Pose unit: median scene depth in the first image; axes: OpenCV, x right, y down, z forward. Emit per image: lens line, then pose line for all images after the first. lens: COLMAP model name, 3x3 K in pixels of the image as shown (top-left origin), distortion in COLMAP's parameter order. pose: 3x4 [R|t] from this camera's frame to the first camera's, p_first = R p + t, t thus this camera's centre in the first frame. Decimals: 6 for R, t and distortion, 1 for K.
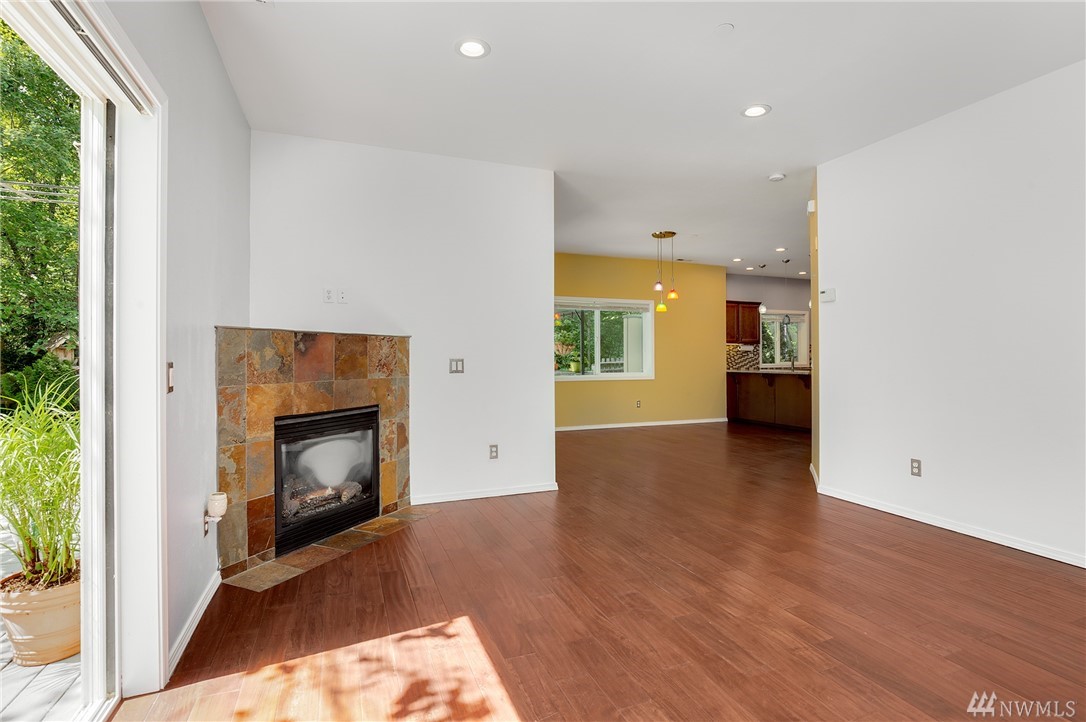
lens RADIAL K [[517.6, 0, 551.0], [0, 517.6, 353.1], [0, 0, 1]] dist [-0.024840, 0.007303]
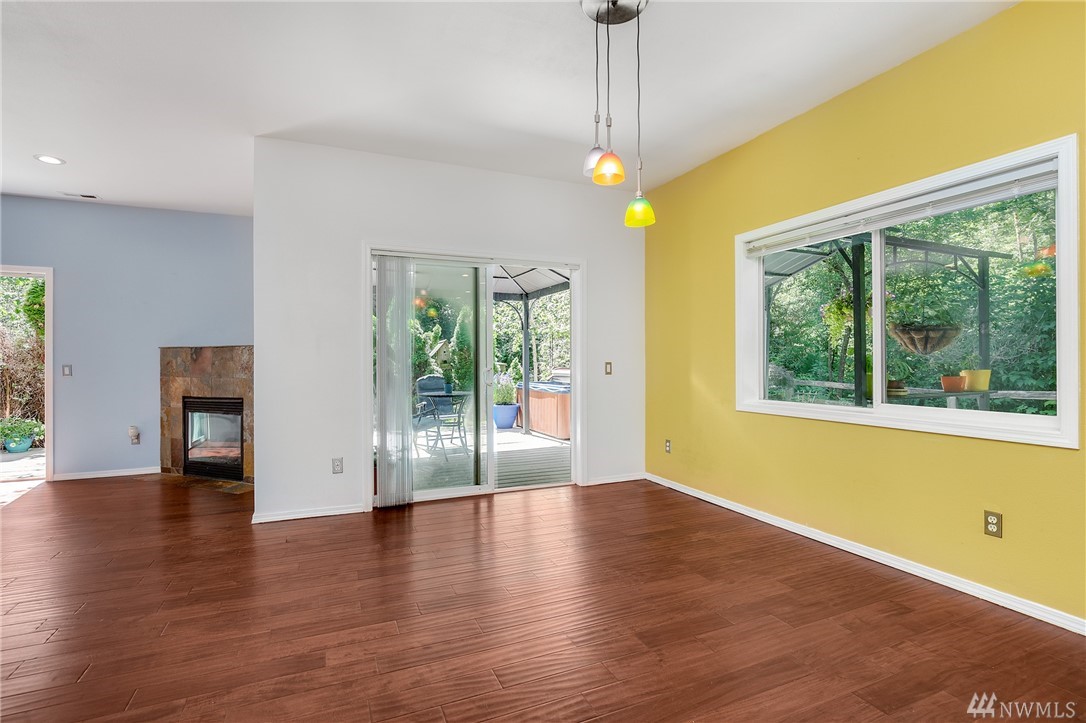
lens RADIAL K [[517.6, 0, 543.4], [0, 517.6, 351.7], [0, 0, 1]] dist [-0.024840, 0.007303]
pose [[0.029816, -0.007775, -0.999525, 1.069630], [0.018060, 0.999811, -0.007239, 0.004729], [0.999392, -0.017836, 0.029950, 1.832674]]
